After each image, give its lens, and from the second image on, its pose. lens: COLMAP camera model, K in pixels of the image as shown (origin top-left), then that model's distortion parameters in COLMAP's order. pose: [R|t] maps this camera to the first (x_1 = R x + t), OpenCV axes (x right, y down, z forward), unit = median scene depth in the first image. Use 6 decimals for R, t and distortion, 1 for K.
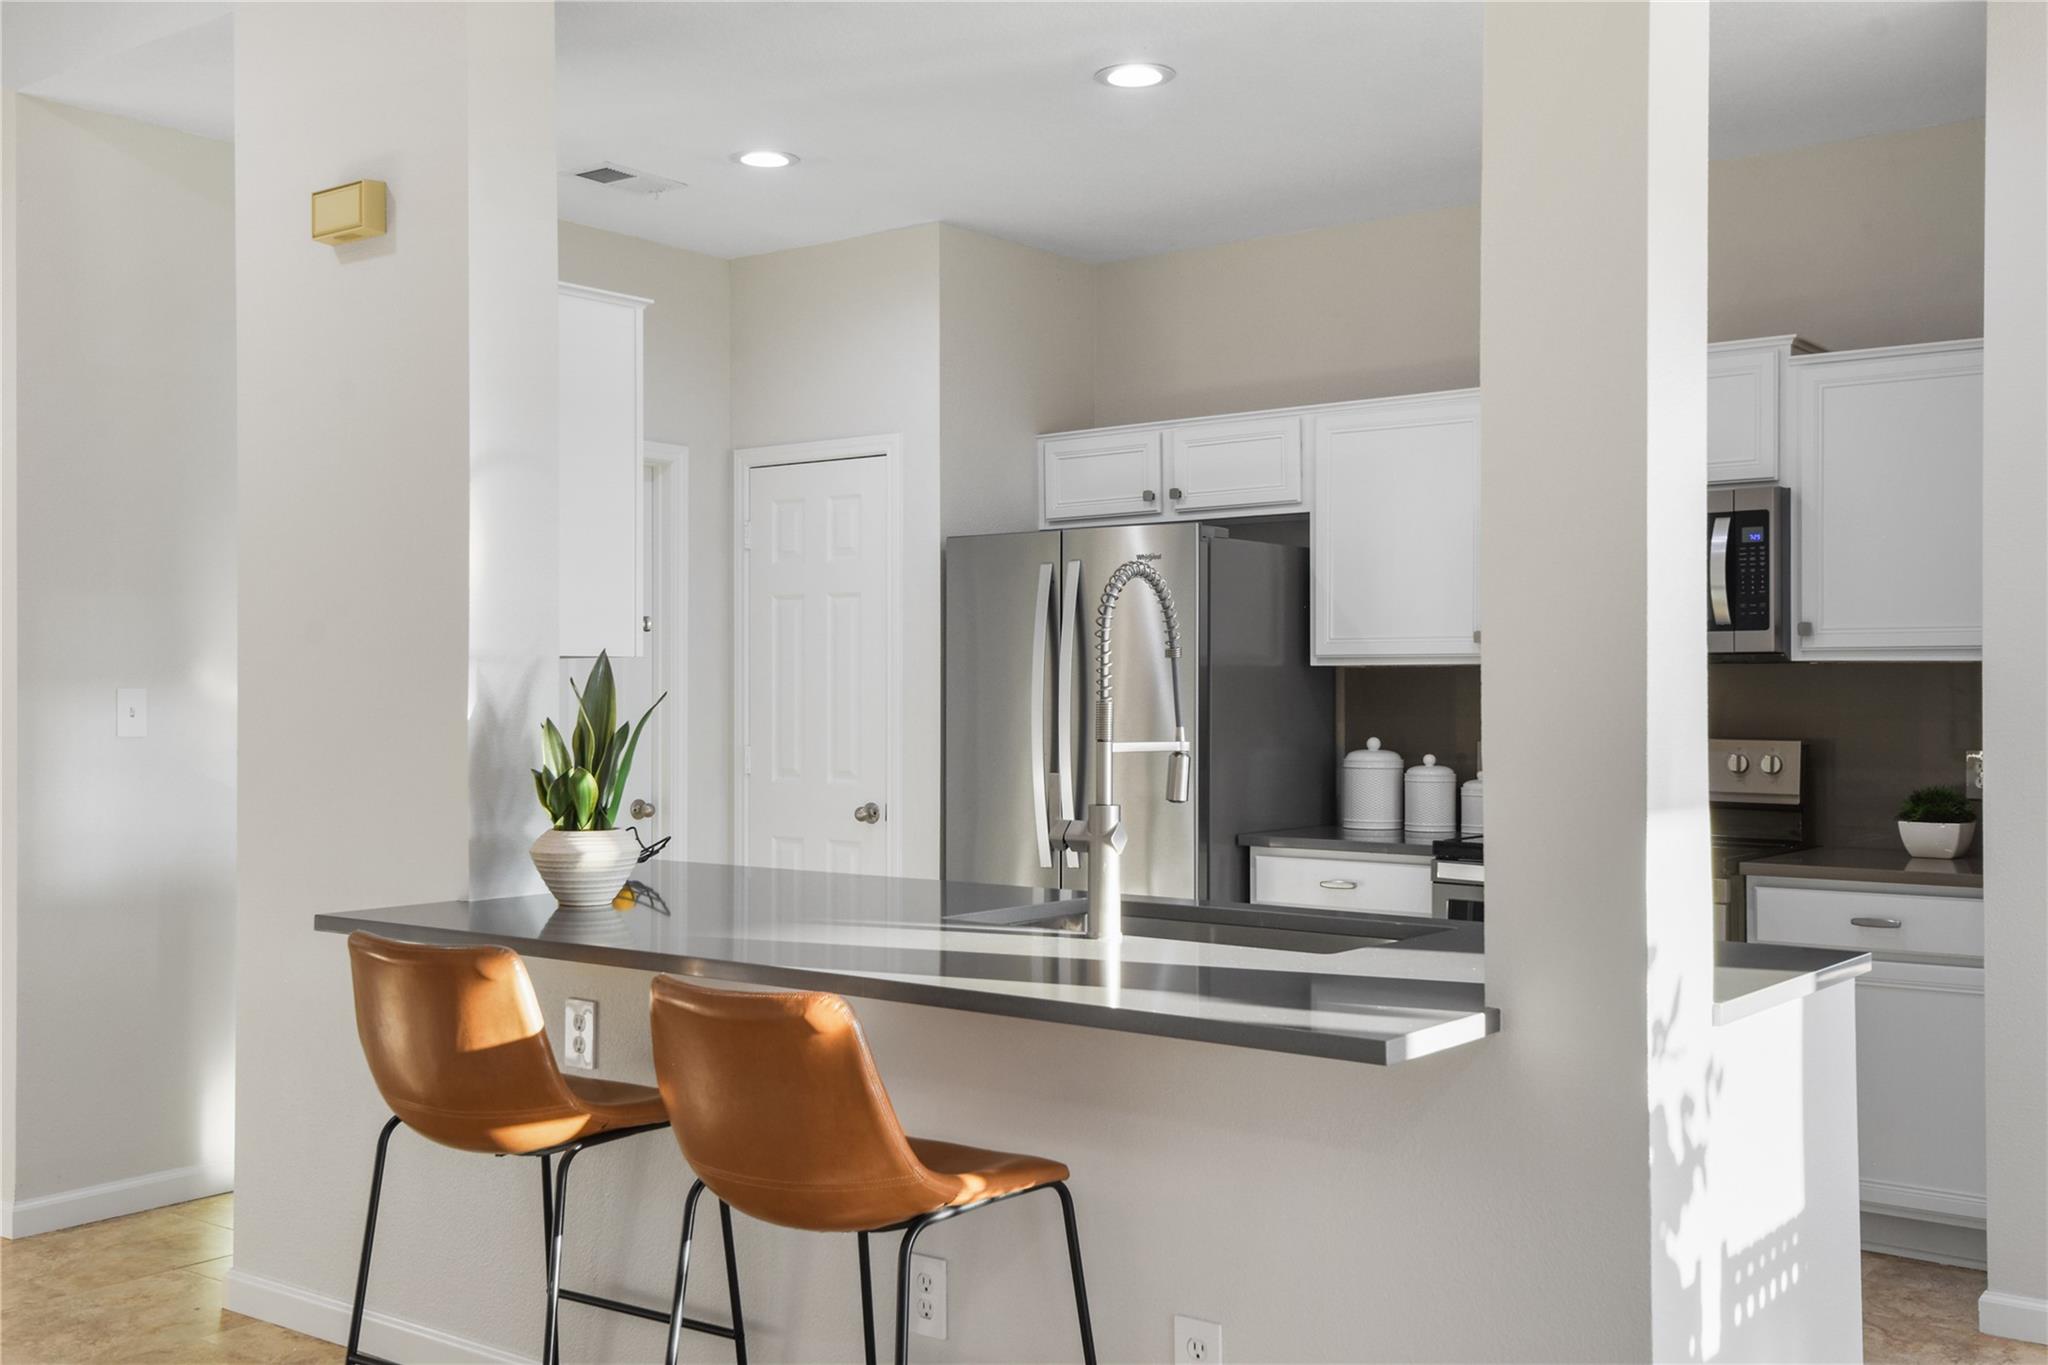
lens RADIAL K [[2039.8, 0, 1017.9], [0, 2039.8, 667.0], [0, 0, 1]] dist [0.051179, 0.000000]
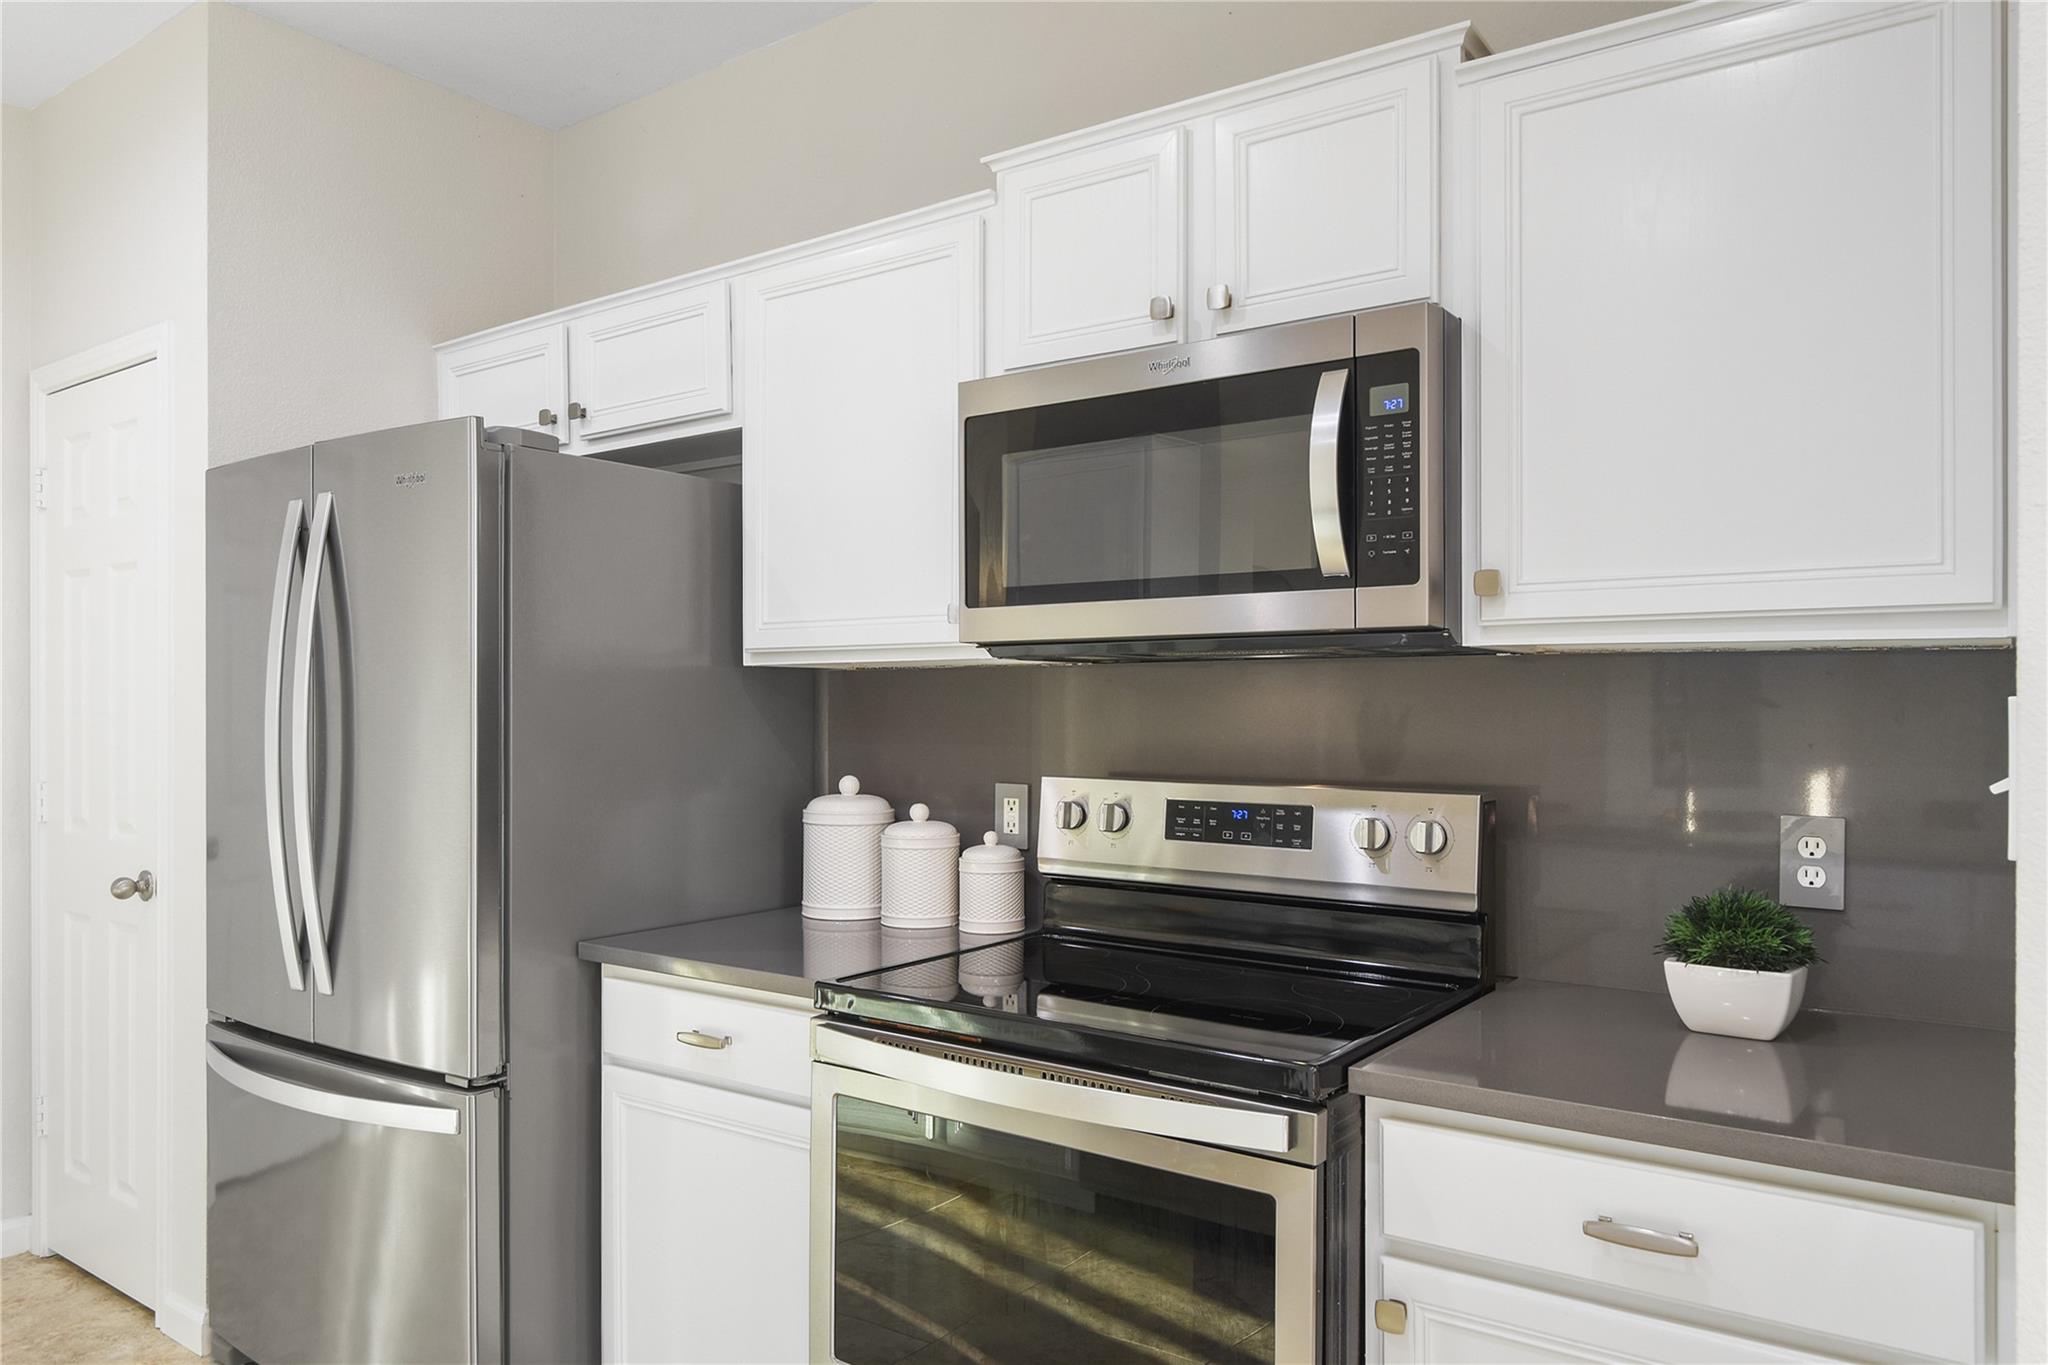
lens RADIAL K [[1399.2, 0, 1029.5], [0, 1399.2, 702.2], [0, 0, 1]] dist [-0.003540, 0.000724]
pose [[0.998927, -0.001309, 0.046284, 0.249410], [0.000833, 0.999947, 0.010302, 0.007420], [-0.046295, -0.010252, 0.998875, 0.648015]]
